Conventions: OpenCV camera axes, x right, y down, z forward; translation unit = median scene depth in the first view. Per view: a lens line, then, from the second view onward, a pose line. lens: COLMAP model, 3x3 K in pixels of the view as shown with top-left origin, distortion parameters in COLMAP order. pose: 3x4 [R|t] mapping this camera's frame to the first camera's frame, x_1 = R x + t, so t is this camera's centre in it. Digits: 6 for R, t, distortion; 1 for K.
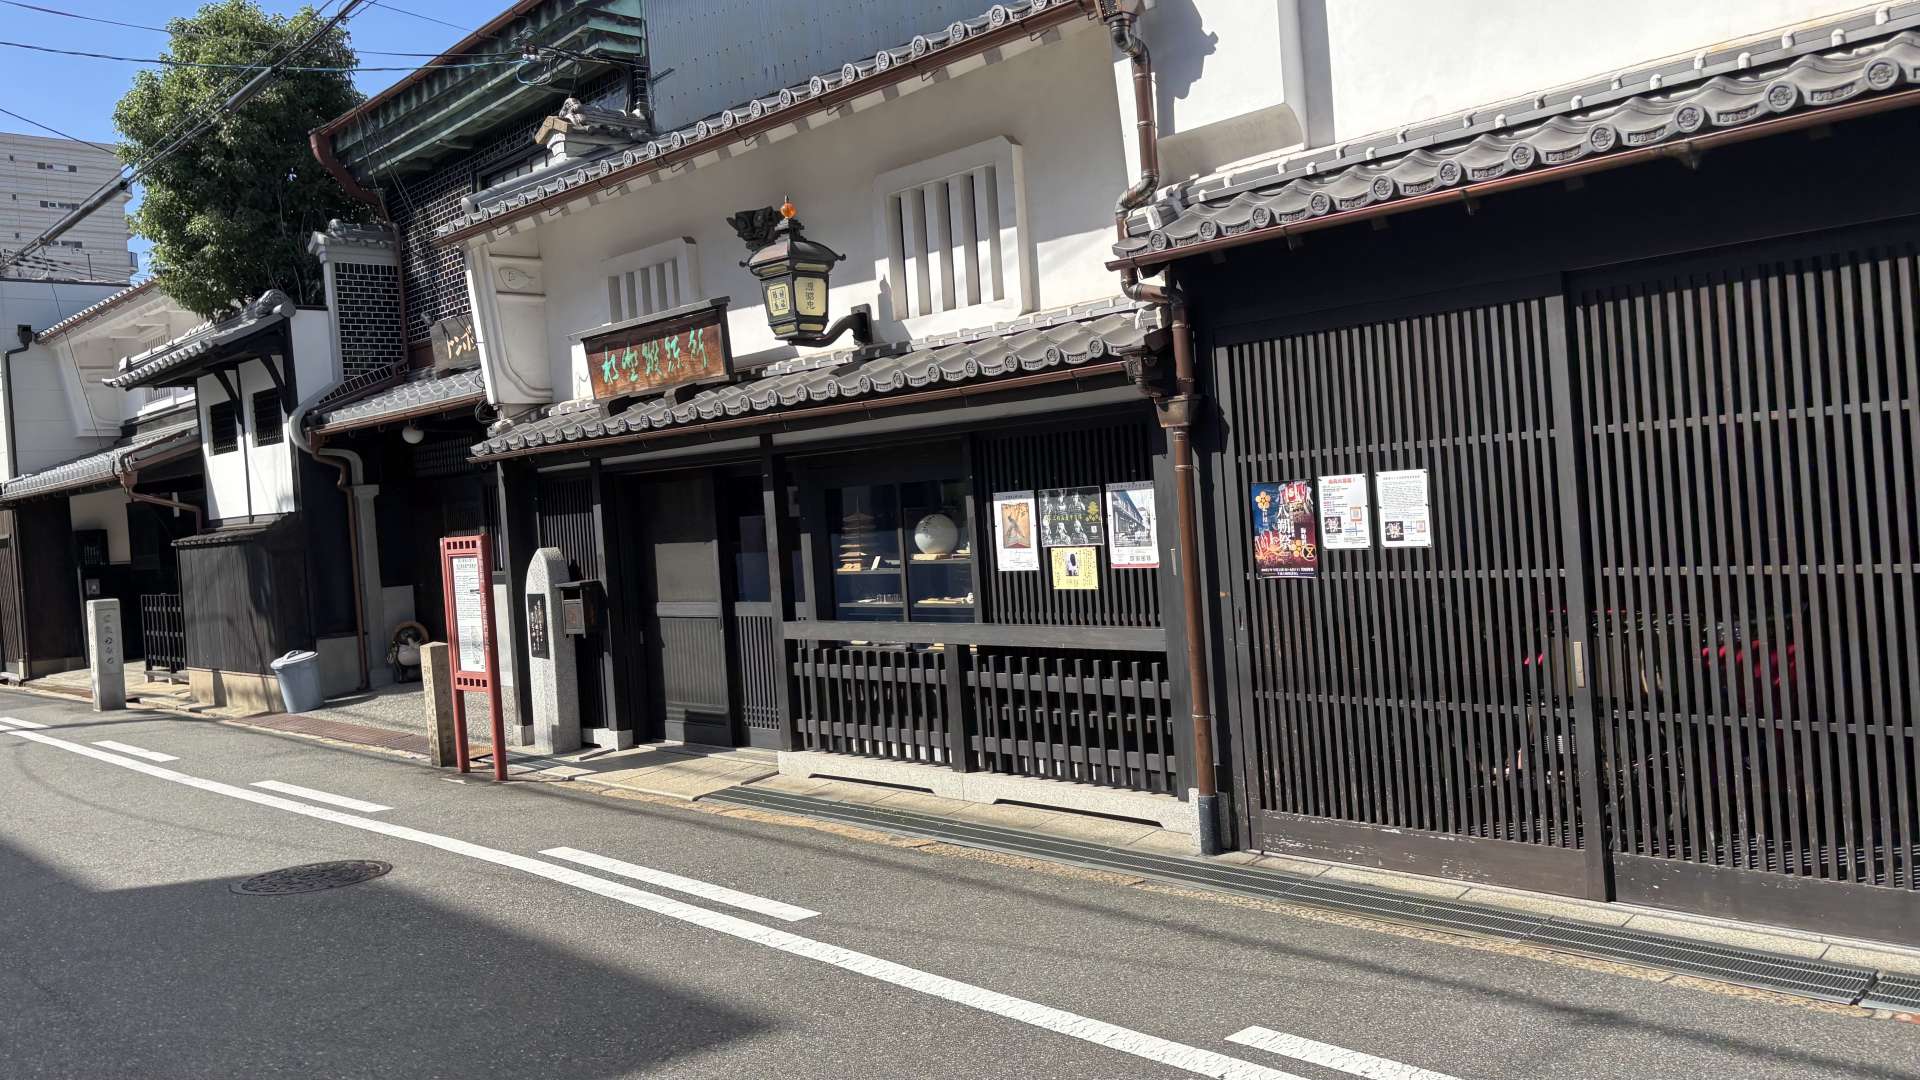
lens RADIAL K [[1484.4, 0, 960.0], [0, 1484.4, 540.0], [0, 0, 1]] dist [0.030936, -0.002025]
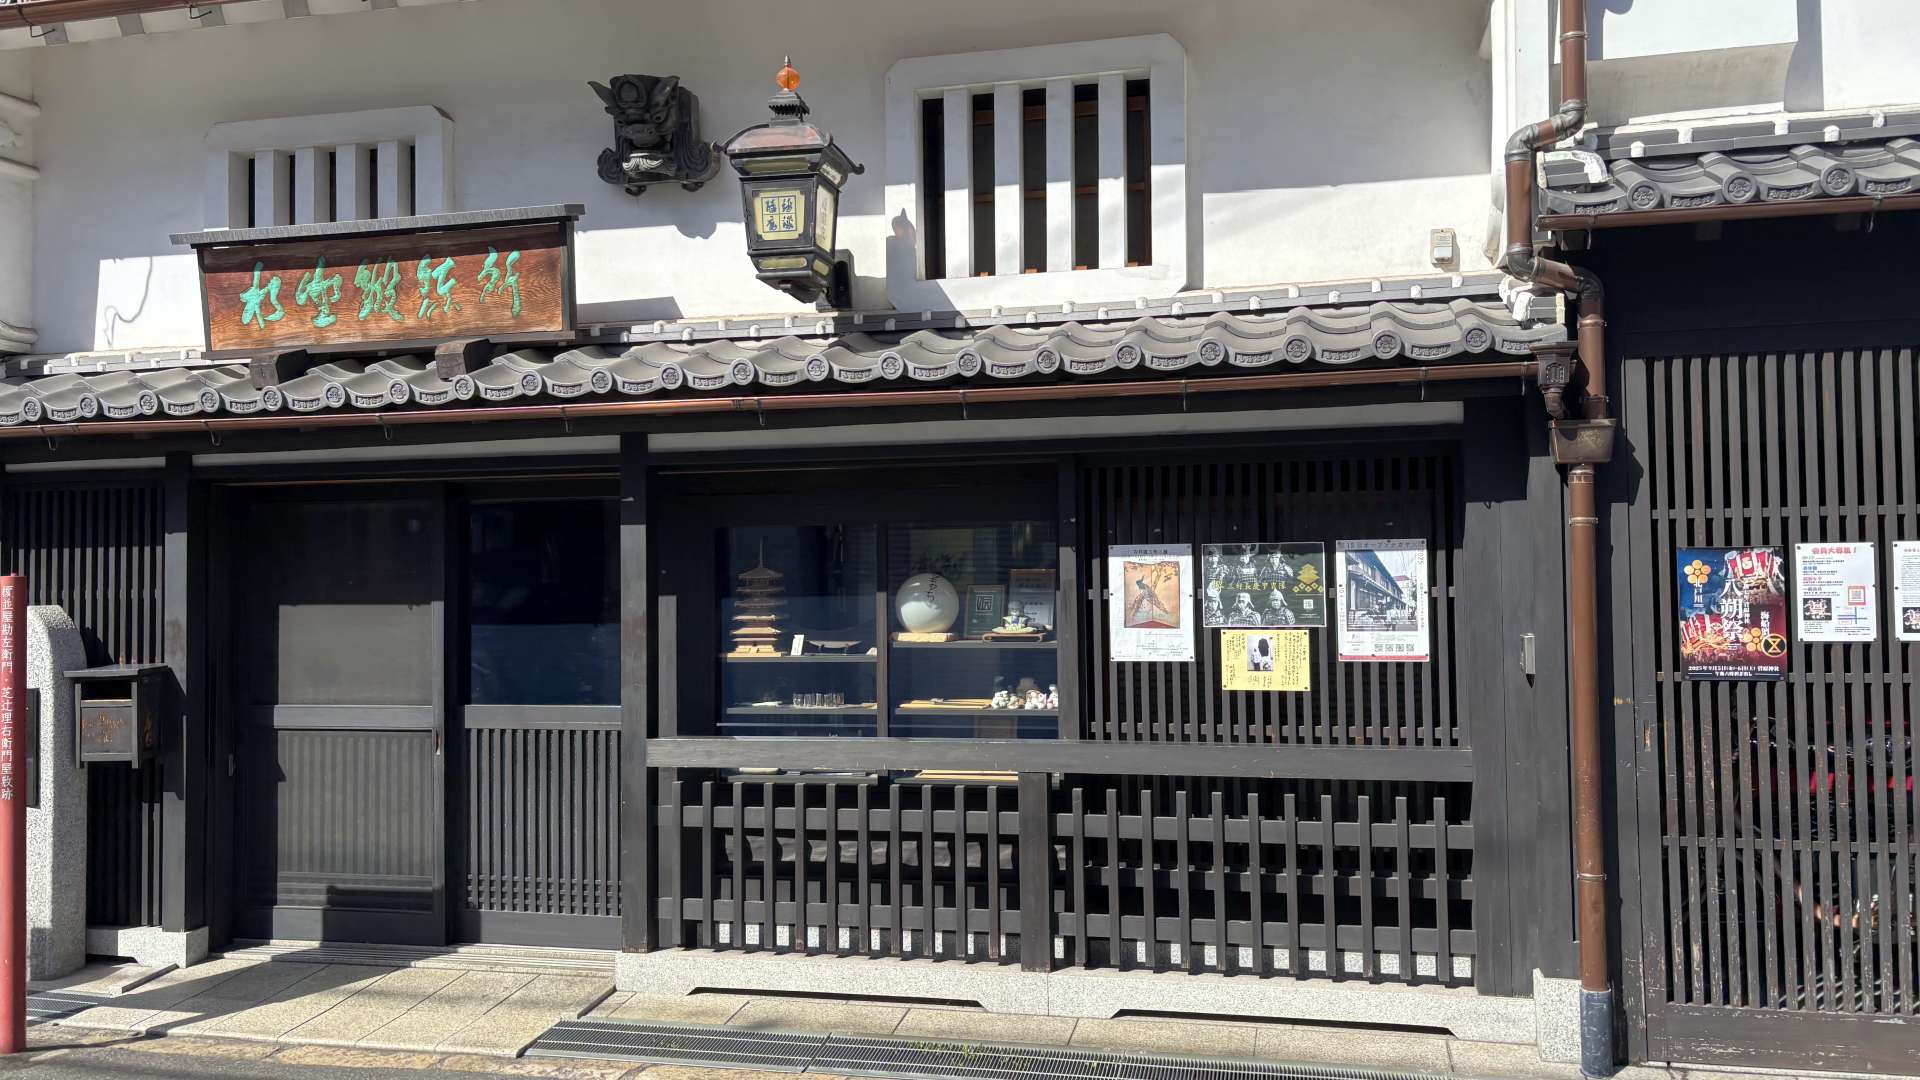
lens RADIAL K [[1522.4, 0, 959.7], [0, 1522.4, 511.1], [0, 0, 1]] dist [0.010092, -0.001432]
pose [[0.843132, 0.066995, 0.533517, -0.406127], [-0.025739, 0.996099, -0.084407, 0.012955], [-0.537090, 0.057434, 0.841567, 0.453031]]
